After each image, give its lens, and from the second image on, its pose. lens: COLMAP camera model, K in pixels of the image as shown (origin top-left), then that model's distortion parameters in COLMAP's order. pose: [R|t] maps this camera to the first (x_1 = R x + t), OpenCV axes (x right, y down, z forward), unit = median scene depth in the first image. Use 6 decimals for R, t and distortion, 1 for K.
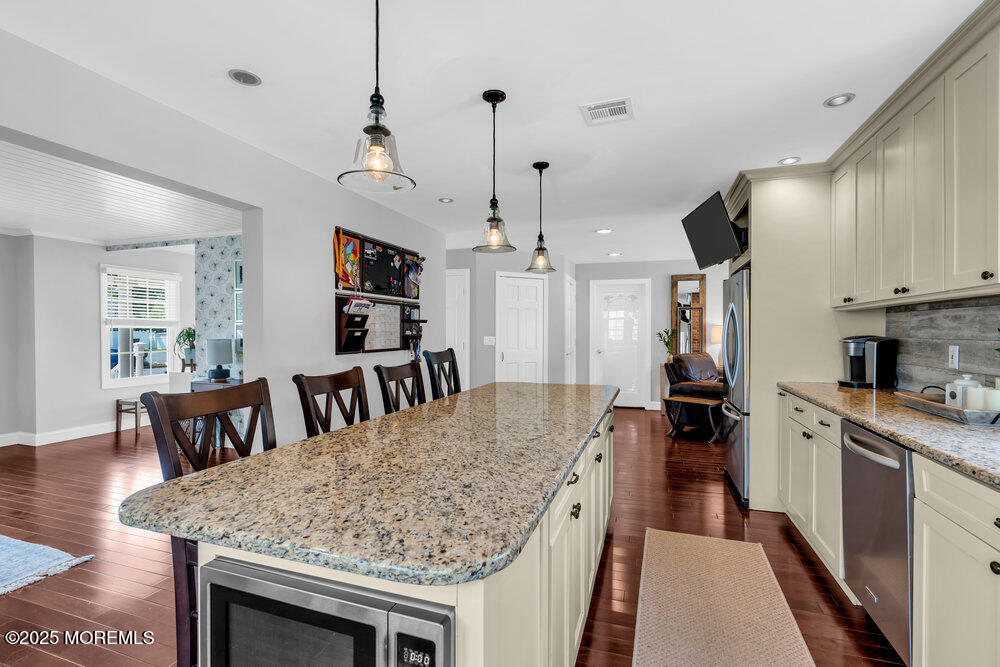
lens RADIAL K [[453.1, 0, 502.9], [0, 453.1, 334.5], [0, 0, 1]] dist [-0.002436, 0.000306]
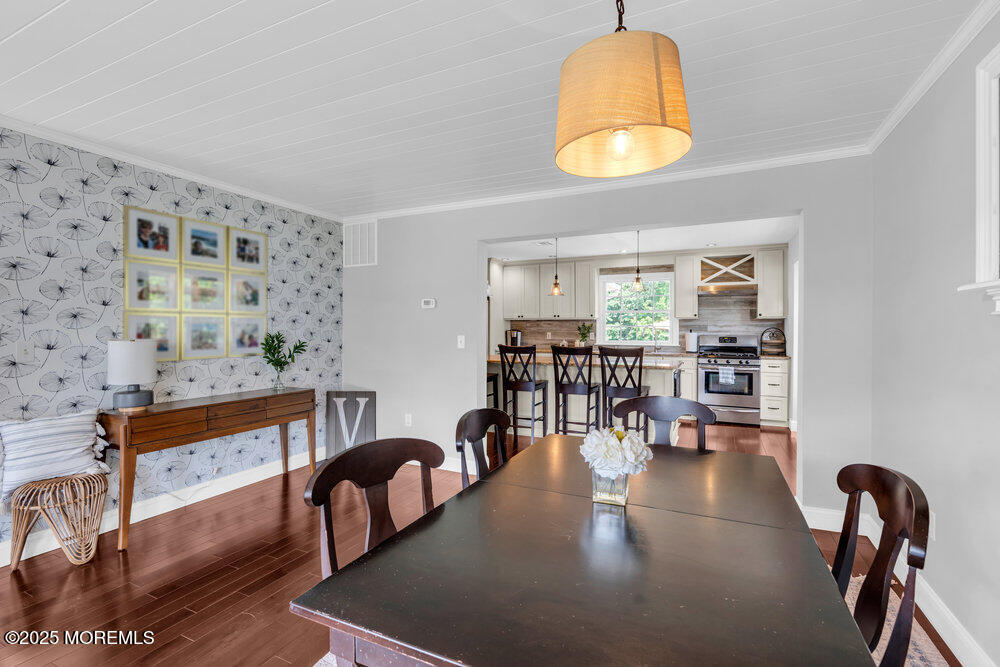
lens RADIAL K [[453.1, 0, 493.0], [0, 453.1, 330.2], [0, 0, 1]] dist [-0.002436, 0.000306]
pose [[0.124990, -0.004171, 0.992149, -1.056082], [0.004161, 0.999985, 0.003680, -0.002365], [-0.992149, 0.003669, 0.125005, 0.431500]]
